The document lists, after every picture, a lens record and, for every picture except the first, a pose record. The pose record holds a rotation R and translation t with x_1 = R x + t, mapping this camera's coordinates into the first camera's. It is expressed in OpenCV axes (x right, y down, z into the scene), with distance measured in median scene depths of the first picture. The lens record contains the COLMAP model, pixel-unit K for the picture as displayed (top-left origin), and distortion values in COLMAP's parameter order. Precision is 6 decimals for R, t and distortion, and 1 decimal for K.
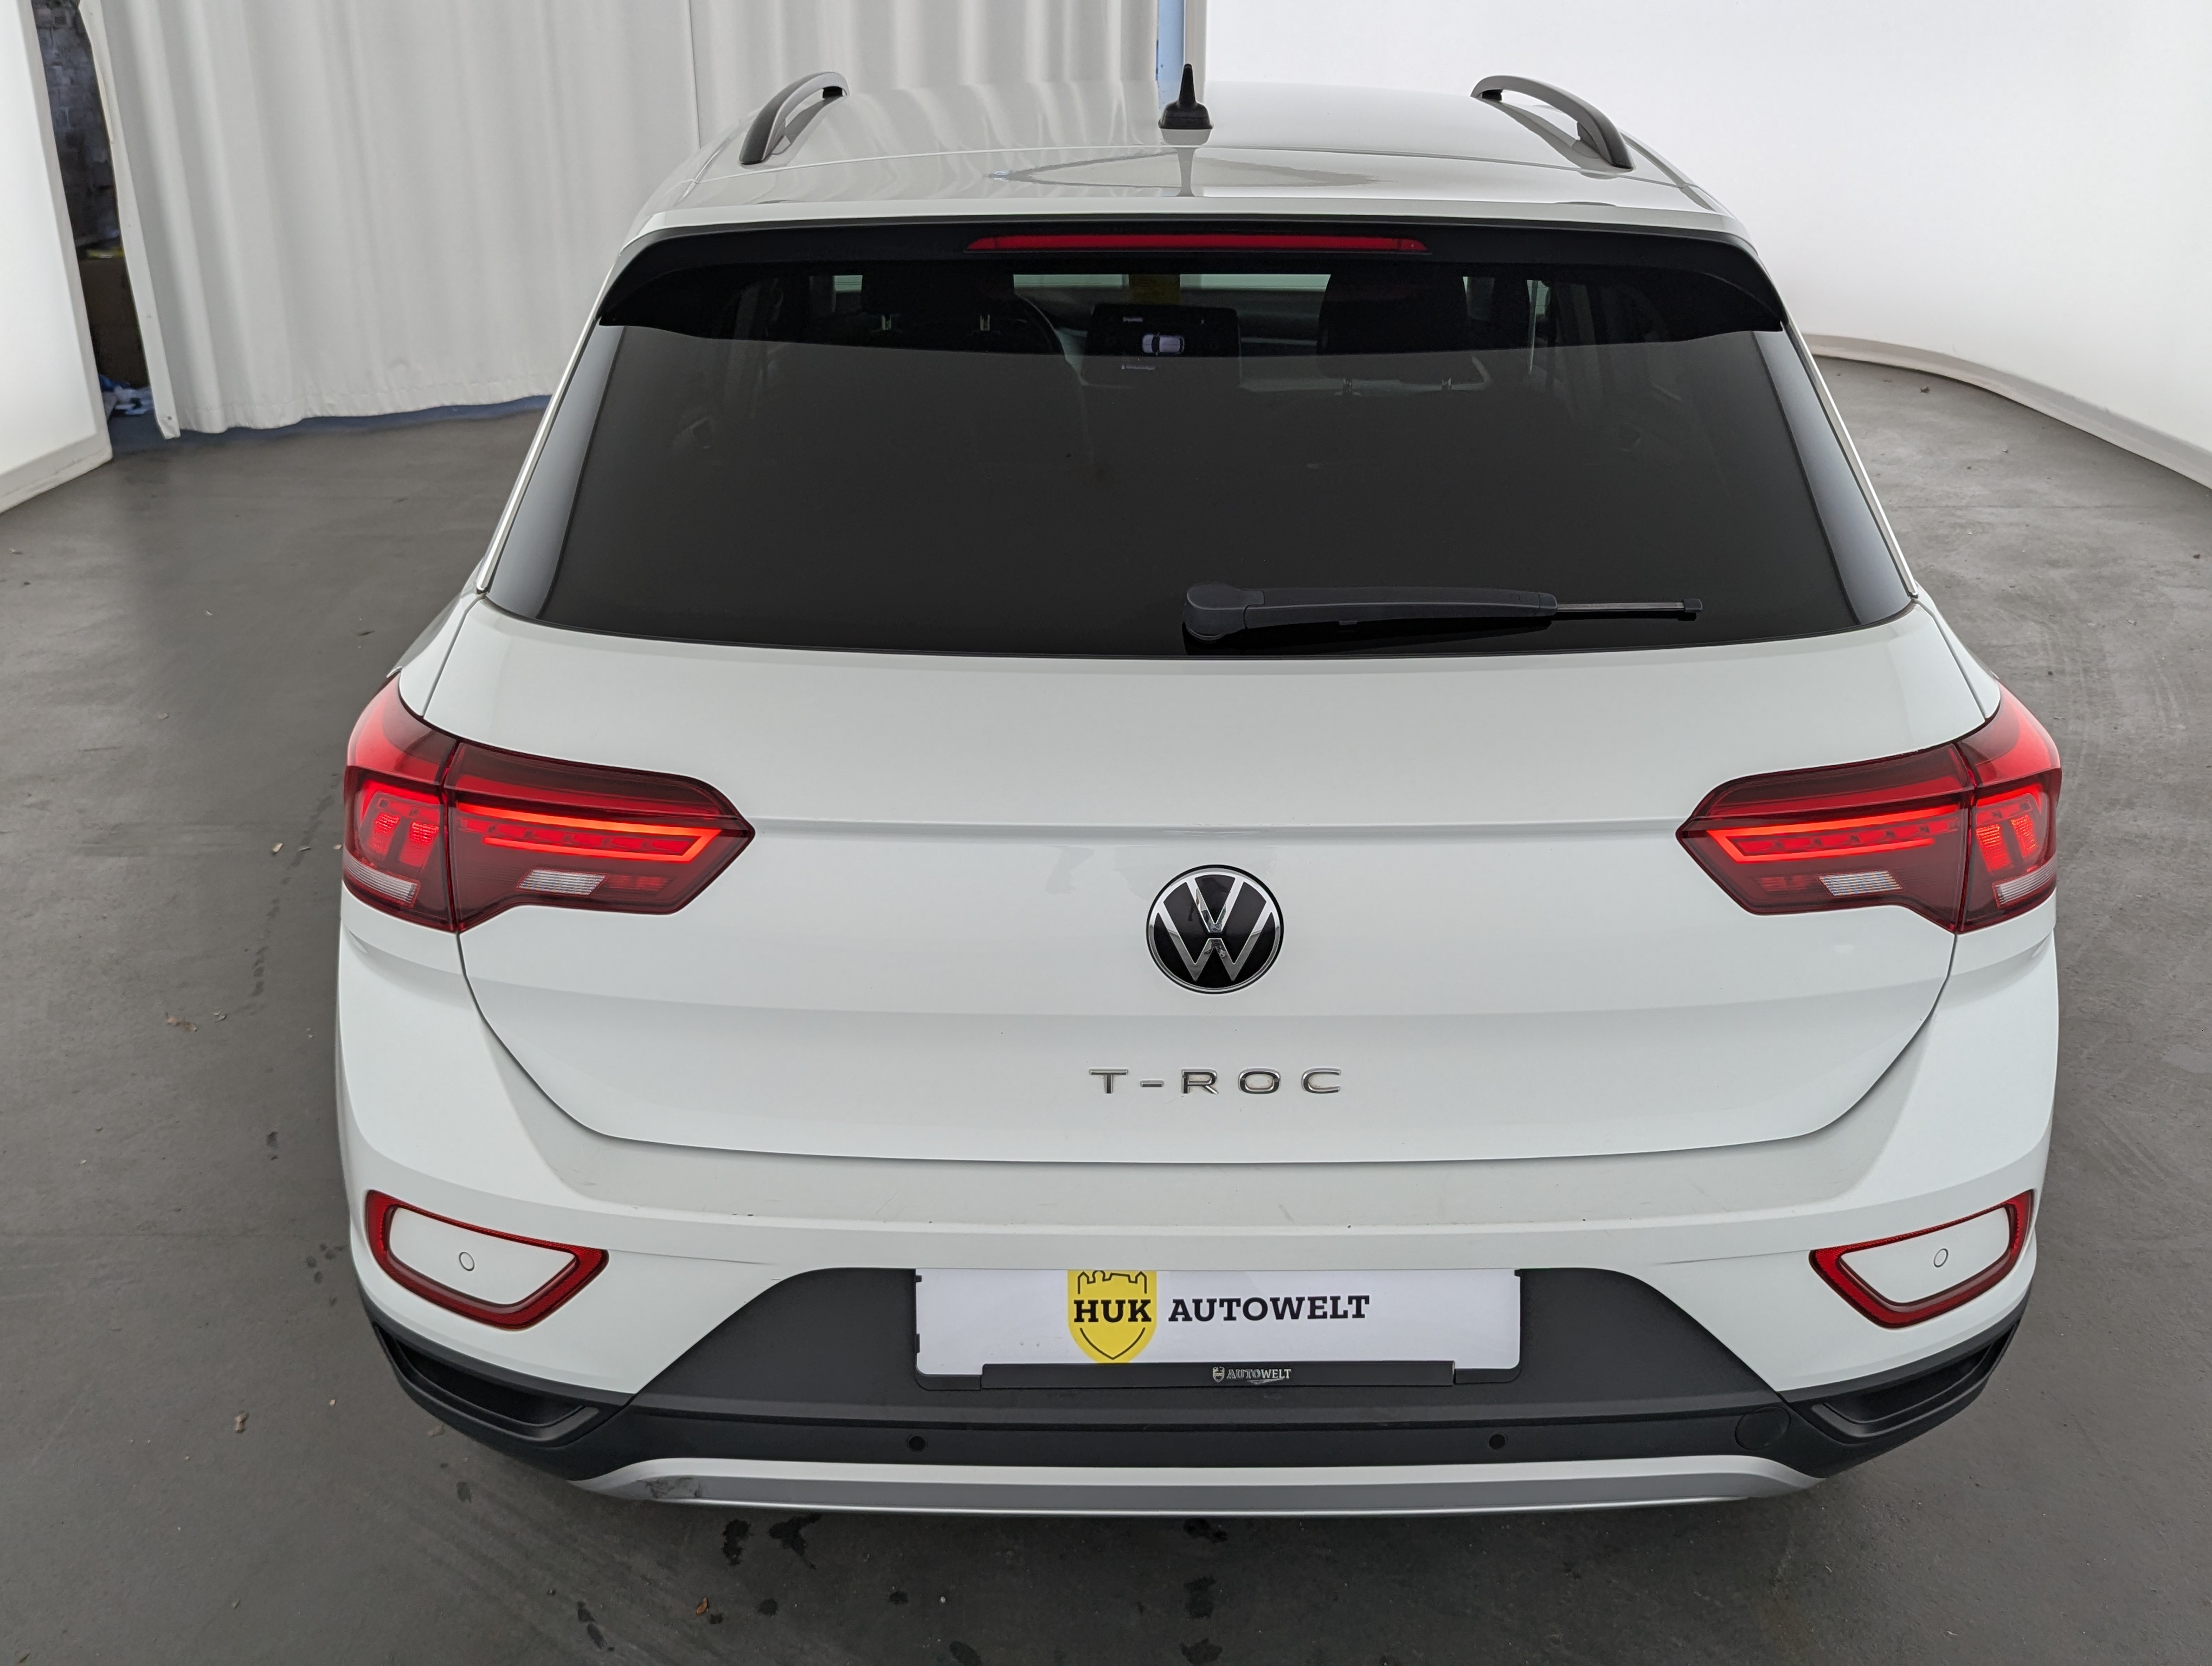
lens RADIAL K [[1994.0, 0, 1101.3], [0, 1994.0, 840.9], [0, 0, 1]] dist [0.034945, -0.029968]
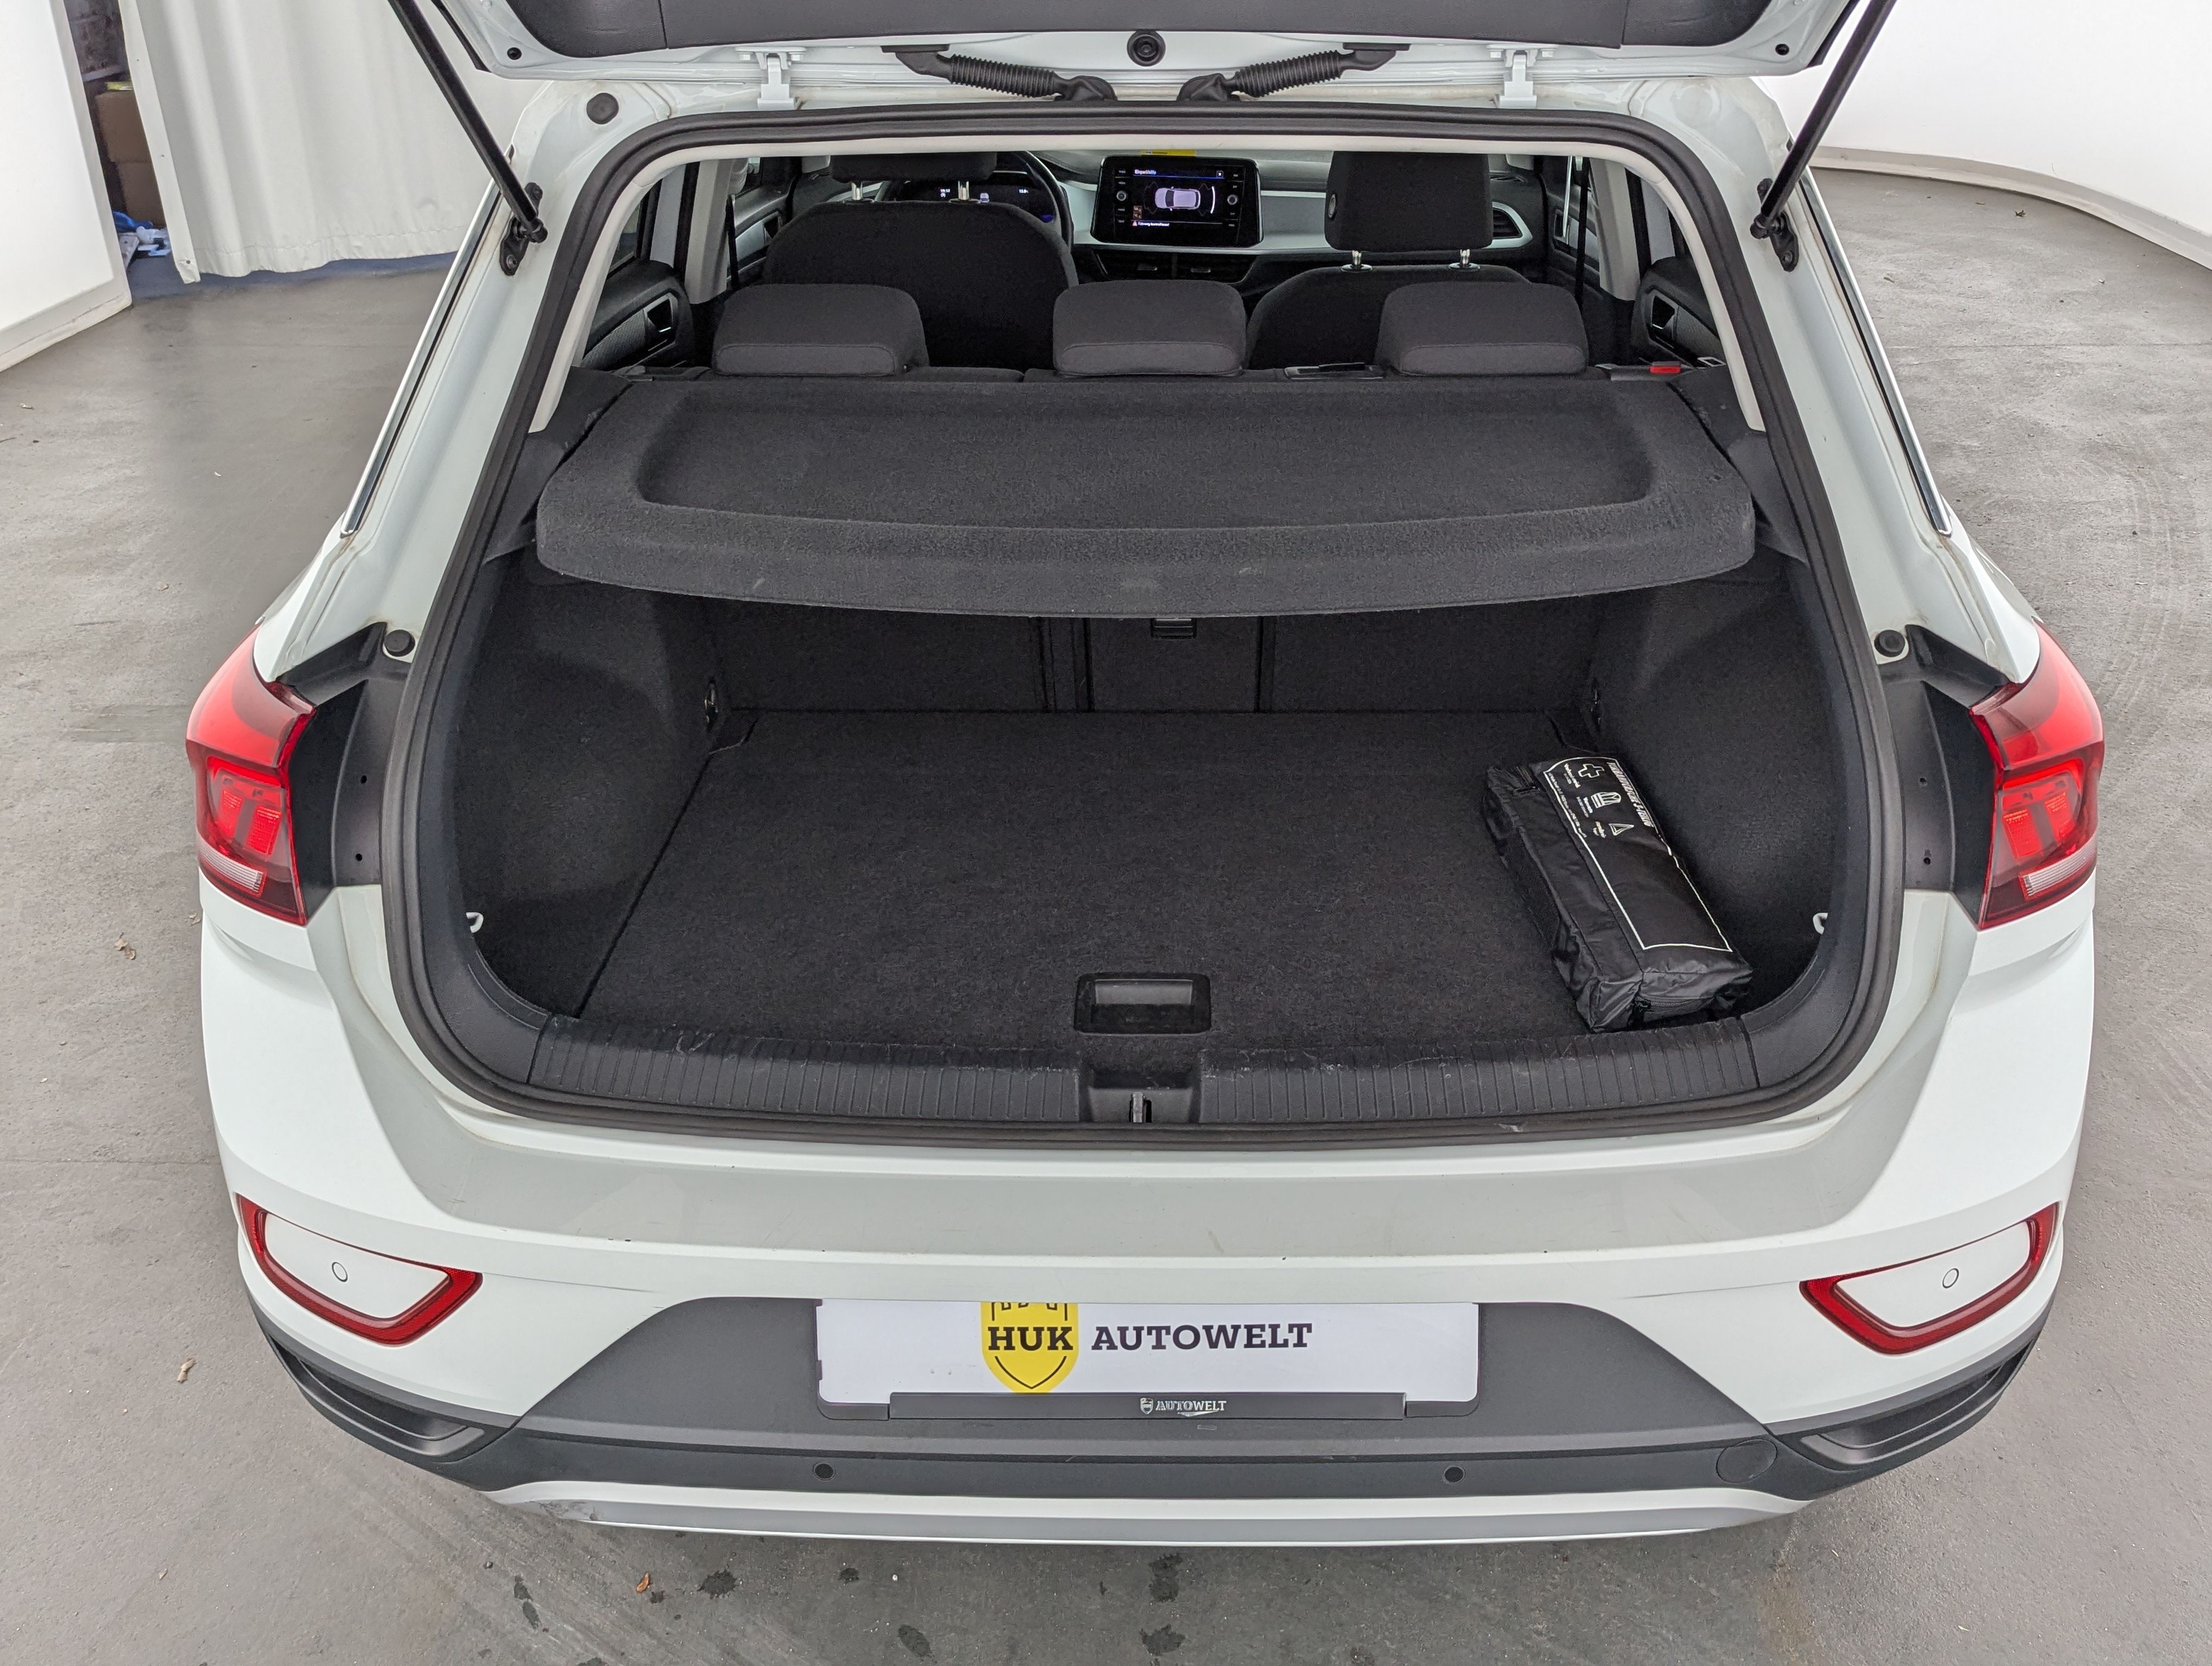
lens RADIAL K [[1994.0, 0, 1116.8], [0, 1994.0, 827.7], [0, 0, 1]] dist [0.034945, -0.029968]
pose [[0.999582, 0.001374, -0.028889, 0.068521], [0.000915, 0.996867, 0.079091, -0.067521], [0.028908, -0.079085, 0.996449, 0.103173]]
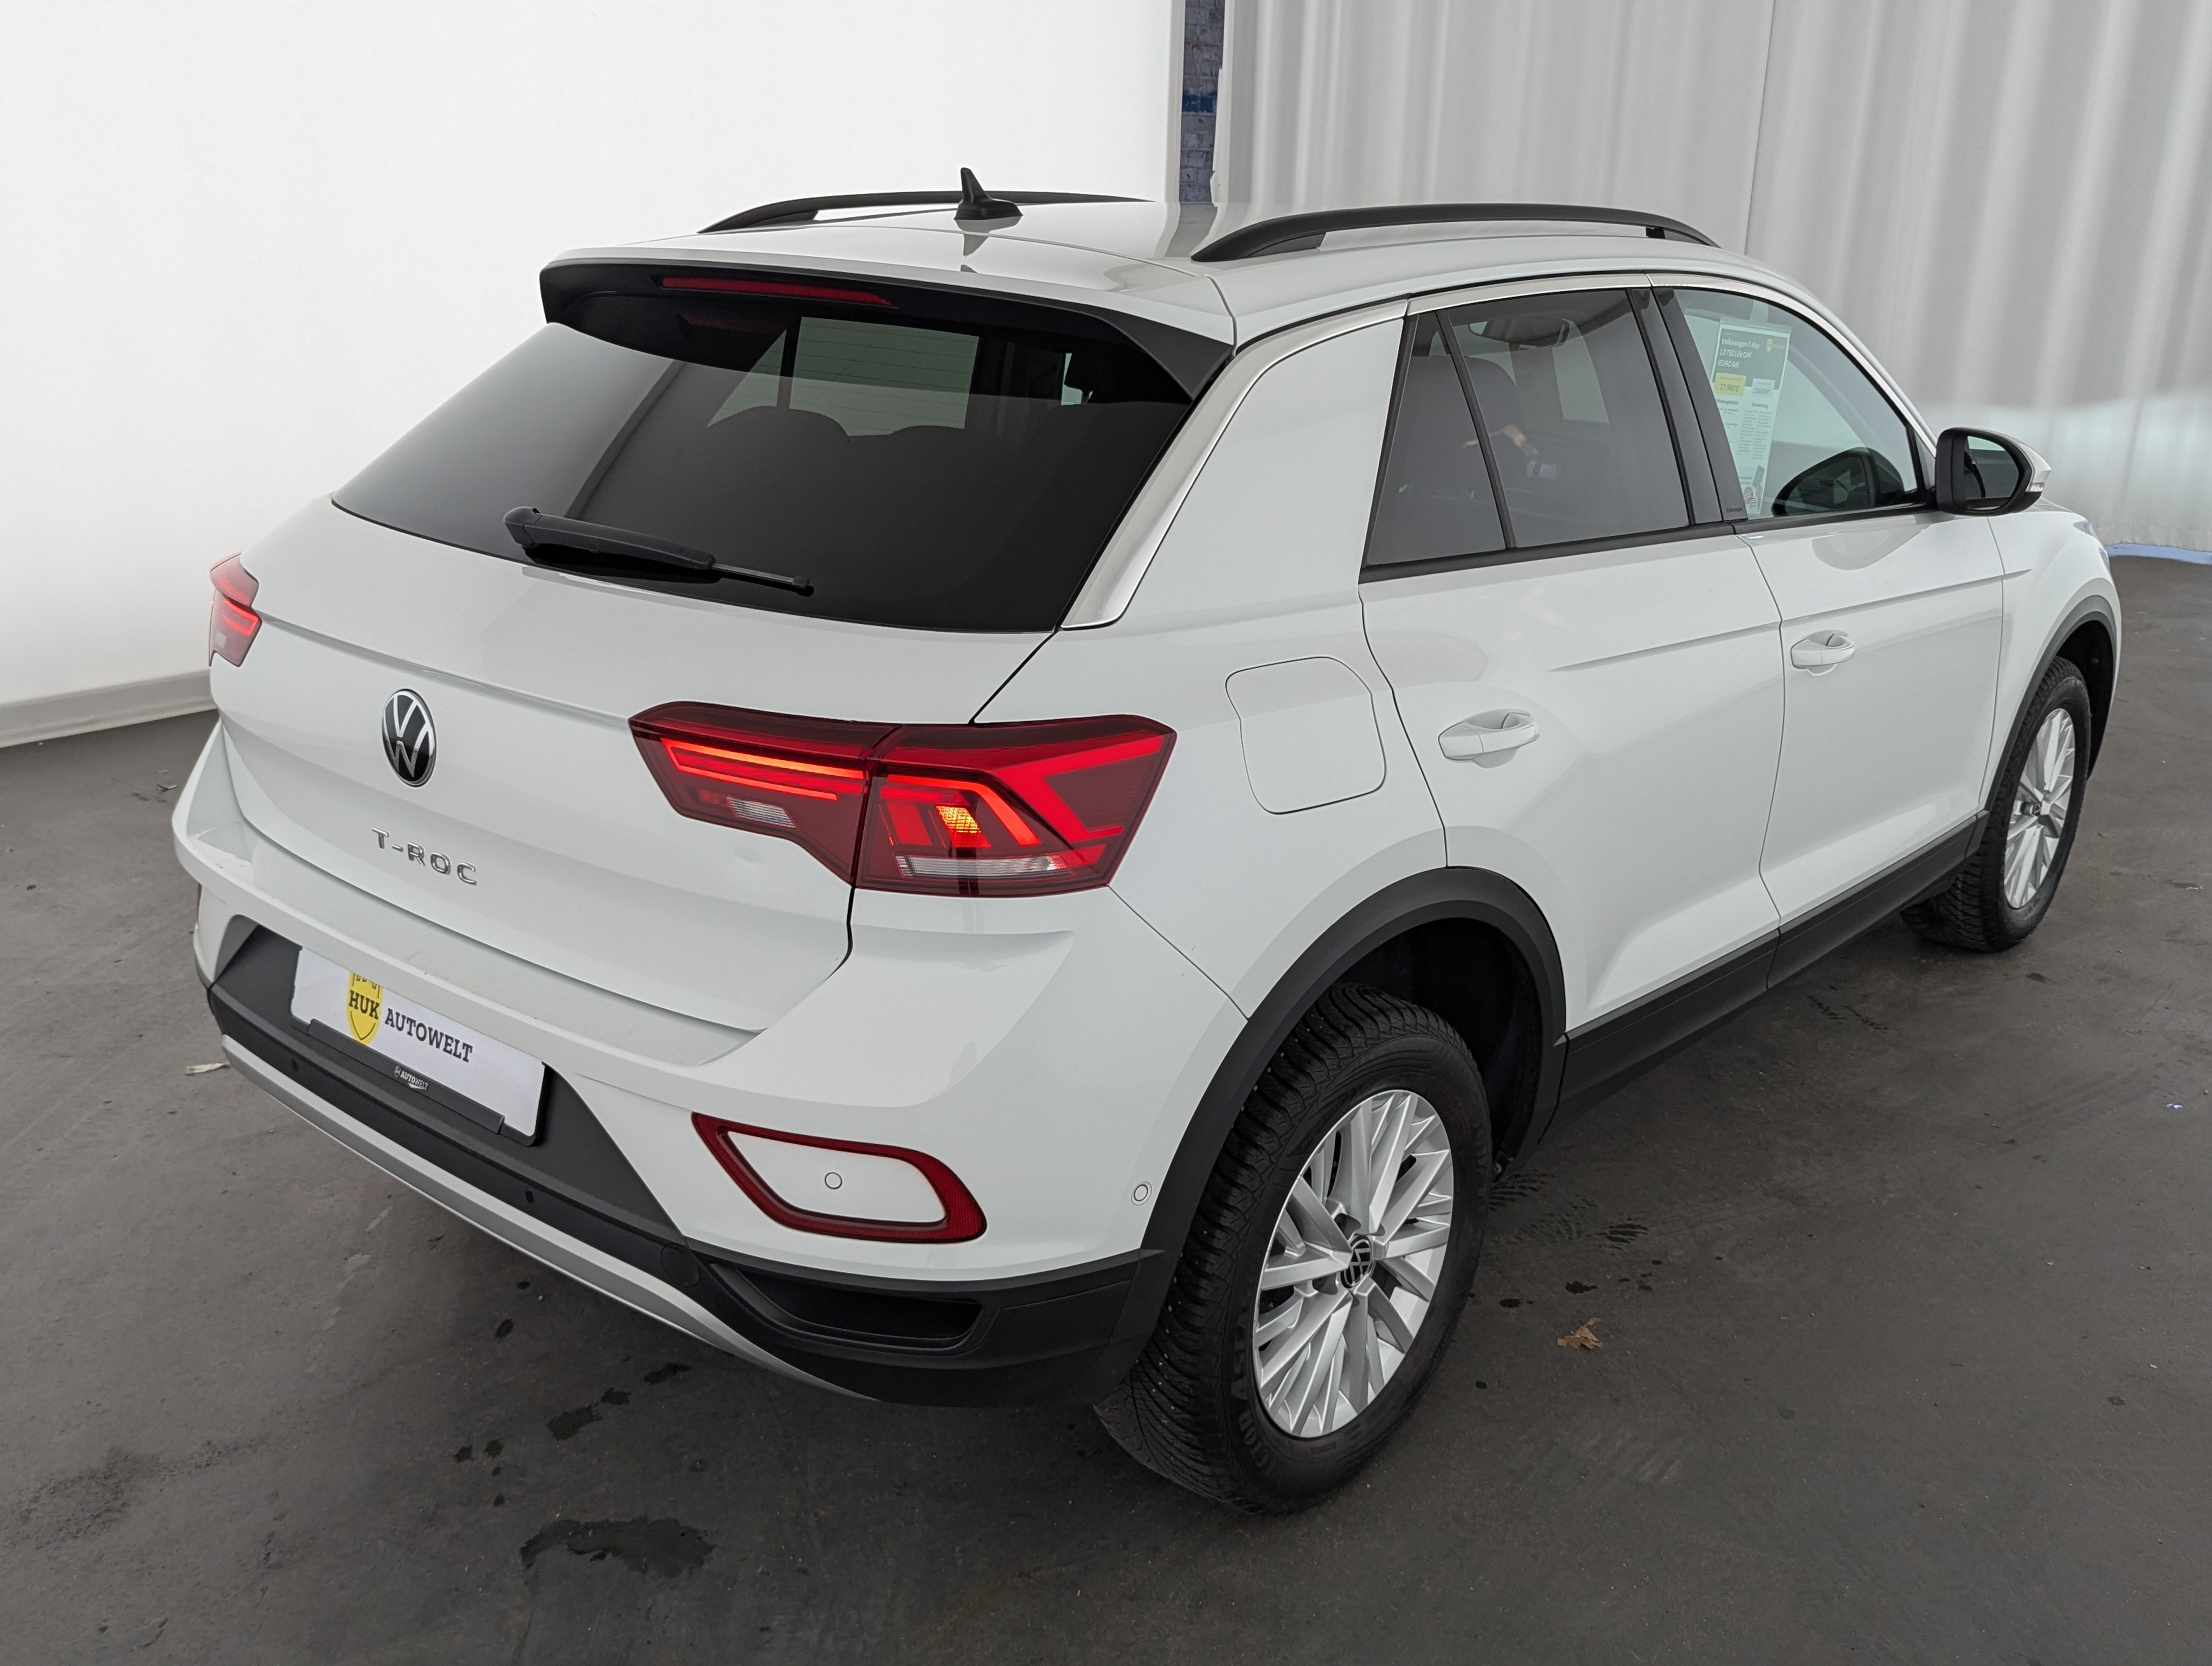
lens RADIAL K [[1994.0, 0, 1089.0], [0, 1994.0, 827.7], [0, 0, 1]] dist [0.034945, -0.029968]
pose [[0.746655, 0.210234, -0.631117, 1.197240], [-0.268157, 0.963368, 0.003663, -0.025164], [0.608768, 0.166504, 0.775679, 0.190261]]
